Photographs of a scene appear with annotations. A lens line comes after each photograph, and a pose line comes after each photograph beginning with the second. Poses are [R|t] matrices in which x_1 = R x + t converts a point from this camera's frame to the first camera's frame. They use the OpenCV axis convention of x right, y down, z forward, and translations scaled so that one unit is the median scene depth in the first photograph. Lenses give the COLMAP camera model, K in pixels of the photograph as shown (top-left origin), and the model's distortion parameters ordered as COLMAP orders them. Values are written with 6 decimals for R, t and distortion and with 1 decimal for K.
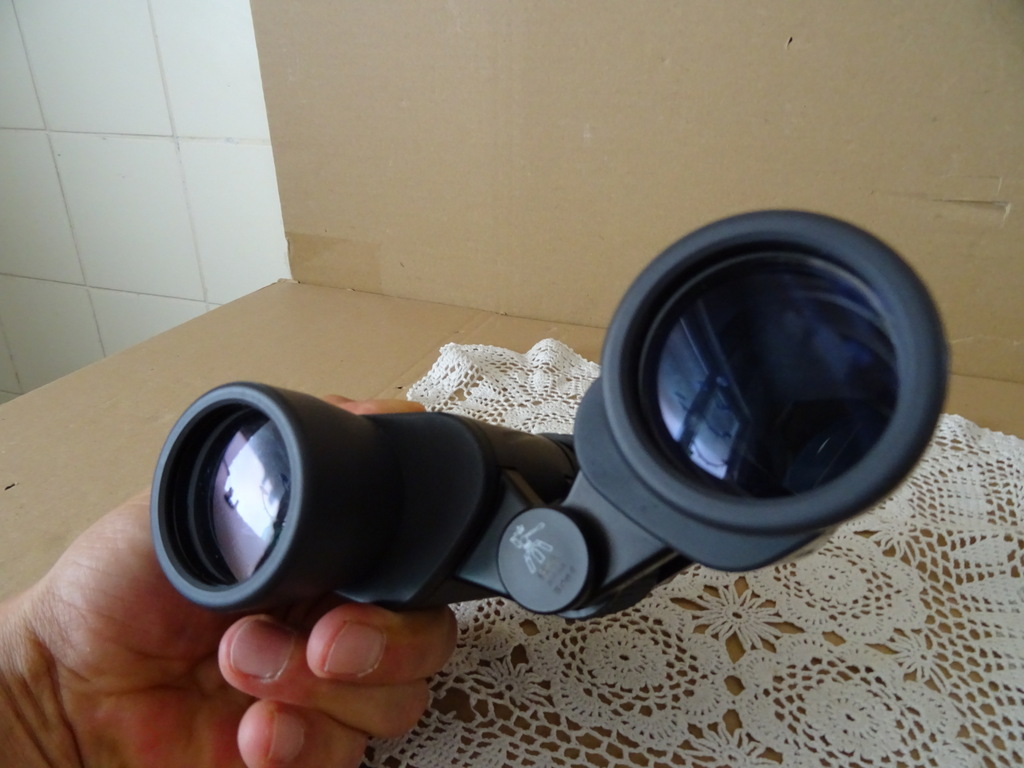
lens RADIAL K [[720.3, 0, 512.6], [0, 720.3, 380.5], [0, 0, 1]] dist [-0.001634, -0.016369]
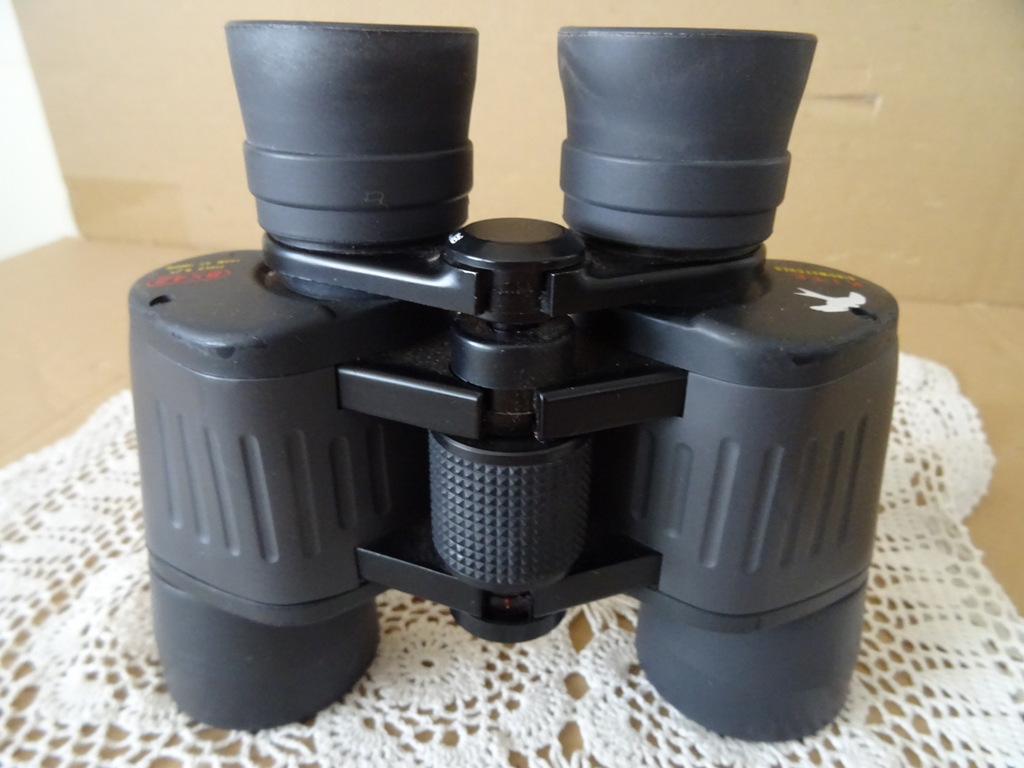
lens RADIAL K [[720.3, 0, 512.6], [0, 720.3, 389.3], [0, 0, 1]] dist [-0.001634, -0.016369]
pose [[0.988444, -0.069566, 0.134684, 0.149658], [0.065027, 0.997167, 0.037816, 0.084739], [-0.136933, -0.028621, 0.990167, 0.268232]]
